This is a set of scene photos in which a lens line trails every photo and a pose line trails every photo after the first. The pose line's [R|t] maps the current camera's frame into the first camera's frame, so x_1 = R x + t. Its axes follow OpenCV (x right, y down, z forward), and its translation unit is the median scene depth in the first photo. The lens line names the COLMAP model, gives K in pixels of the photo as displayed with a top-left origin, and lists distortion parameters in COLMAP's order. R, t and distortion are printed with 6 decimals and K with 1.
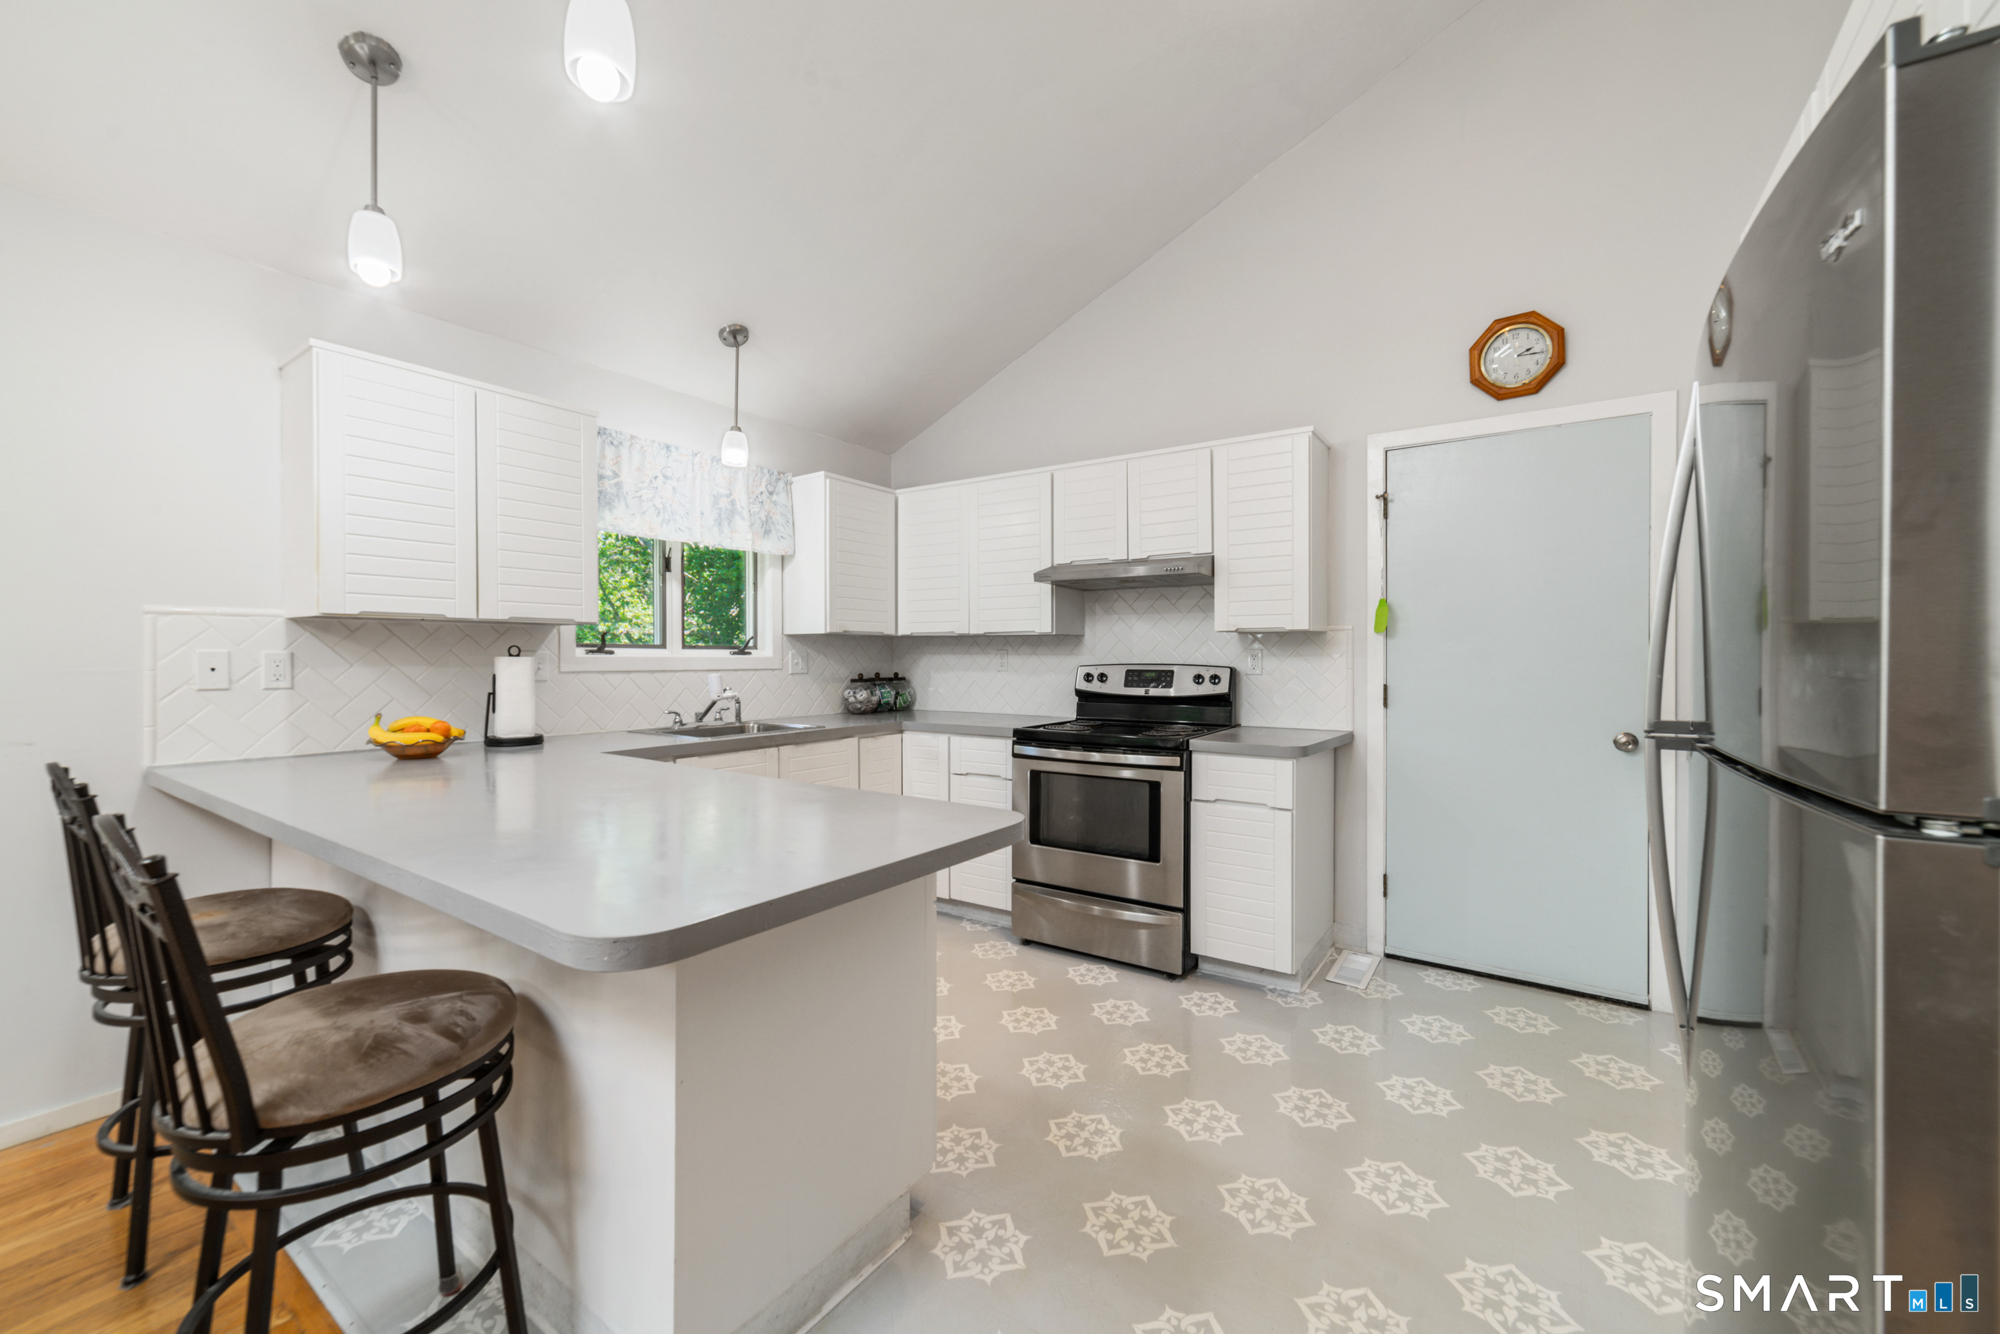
lens RADIAL K [[782.7, 0, 1006.7], [0, 782.7, 655.9], [0, 0, 1]] dist [0.000245, 0.000131]
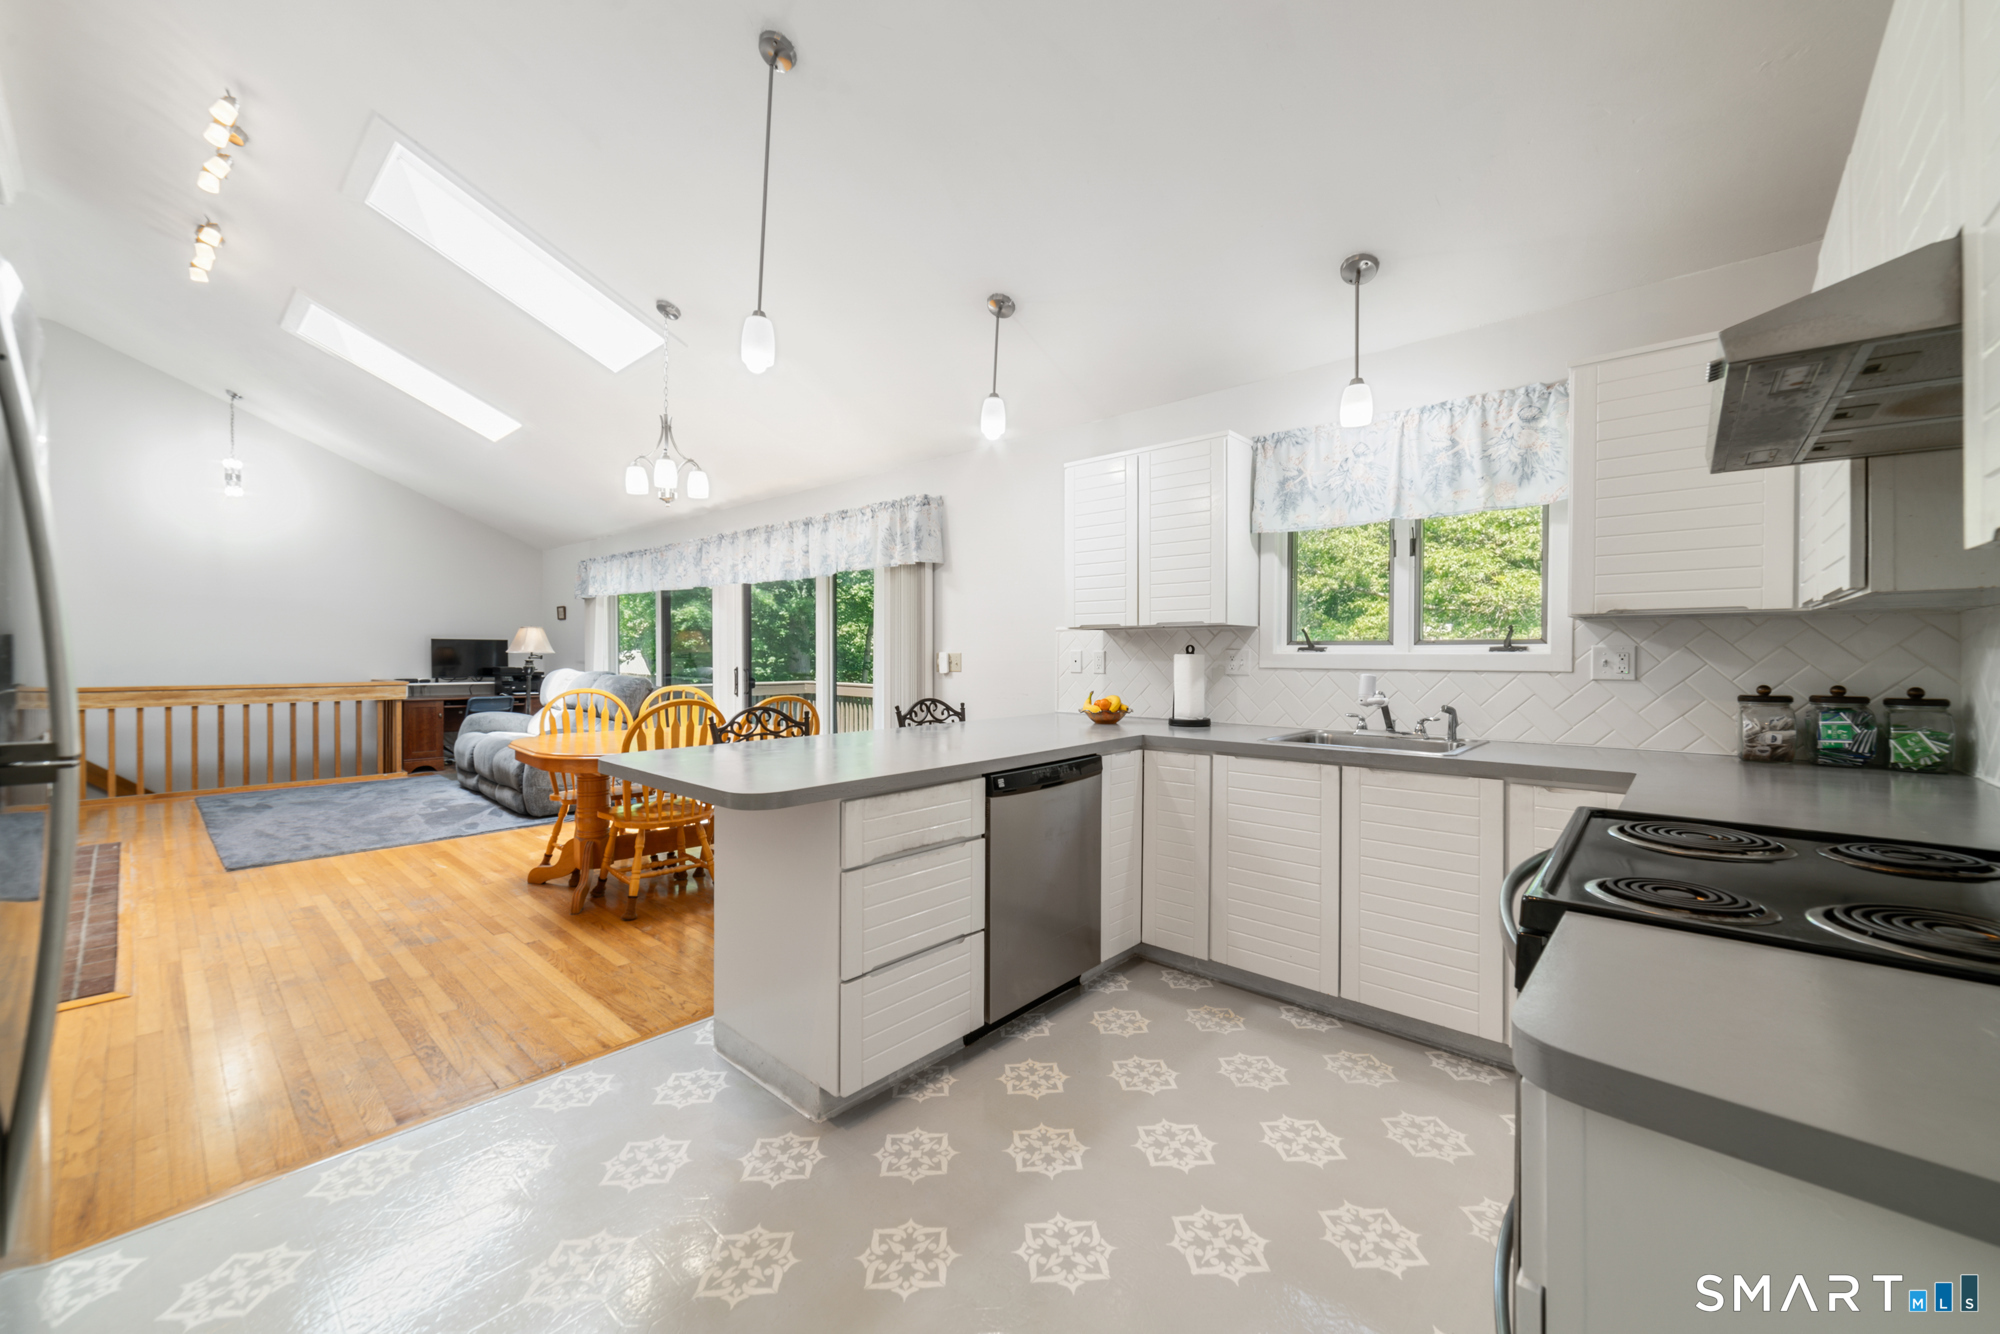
lens RADIAL K [[782.7, 0, 1006.7], [0, 782.7, 655.9], [0, 0, 1]] dist [0.000245, 0.000131]
pose [[-0.135372, -0.009123, -0.990753, 0.539195], [-0.009472, 0.999924, -0.007914, 0.015516], [0.990750, 0.008313, -0.135449, 0.753873]]
